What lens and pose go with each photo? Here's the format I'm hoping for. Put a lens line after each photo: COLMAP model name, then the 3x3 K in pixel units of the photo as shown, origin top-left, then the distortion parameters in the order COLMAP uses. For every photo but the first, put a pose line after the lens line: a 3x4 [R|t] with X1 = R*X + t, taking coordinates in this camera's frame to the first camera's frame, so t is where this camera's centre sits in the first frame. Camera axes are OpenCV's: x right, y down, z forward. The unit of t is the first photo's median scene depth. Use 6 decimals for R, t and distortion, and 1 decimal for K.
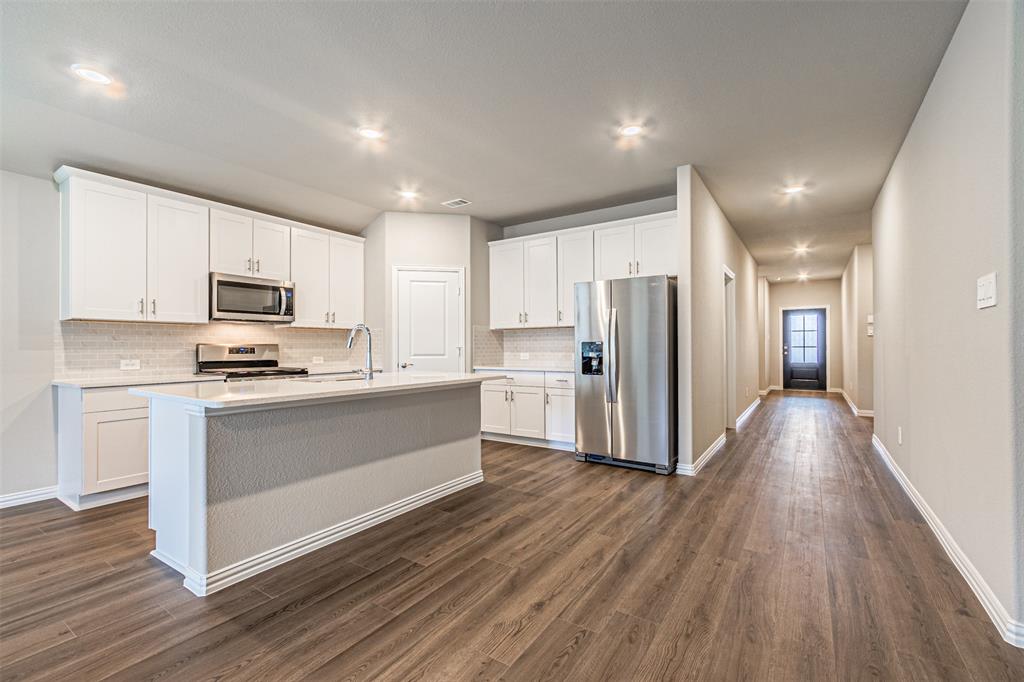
lens RADIAL K [[447.6, 0, 504.5], [0, 447.6, 343.4], [0, 0, 1]] dist [0.005465, -0.001402]
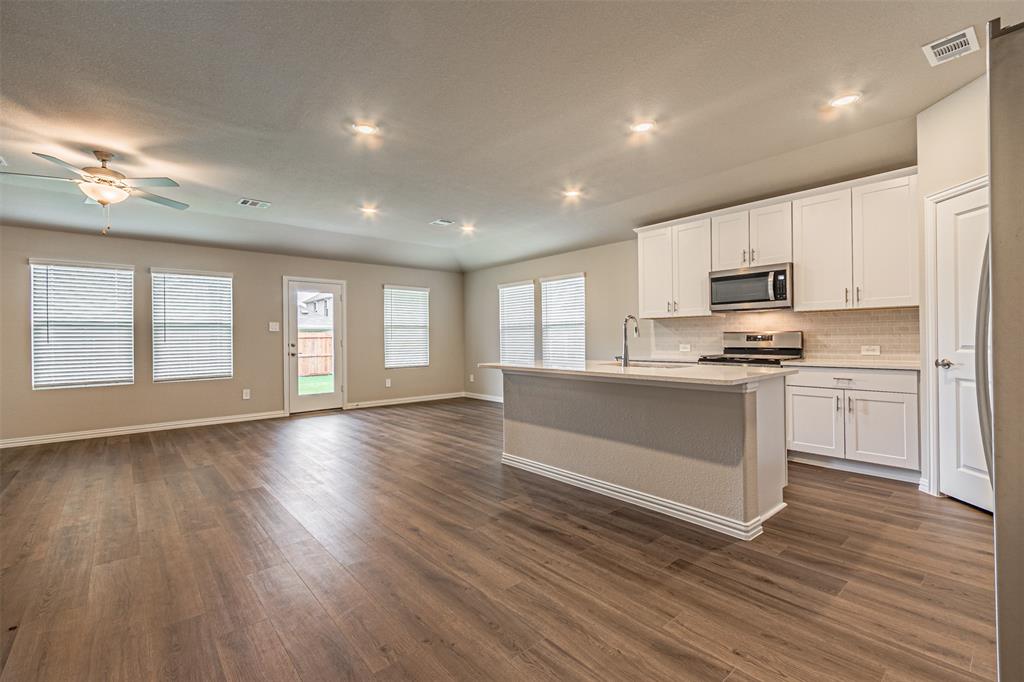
lens RADIAL K [[447.6, 0, 507.2], [0, 447.6, 336.3], [0, 0, 1]] dist [0.005465, -0.001402]
pose [[-0.261710, 0.001983, -0.965144, 0.691097], [0.020414, 0.999786, -0.003481, 0.004747], [0.964931, -0.020613, -0.261695, 0.862658]]
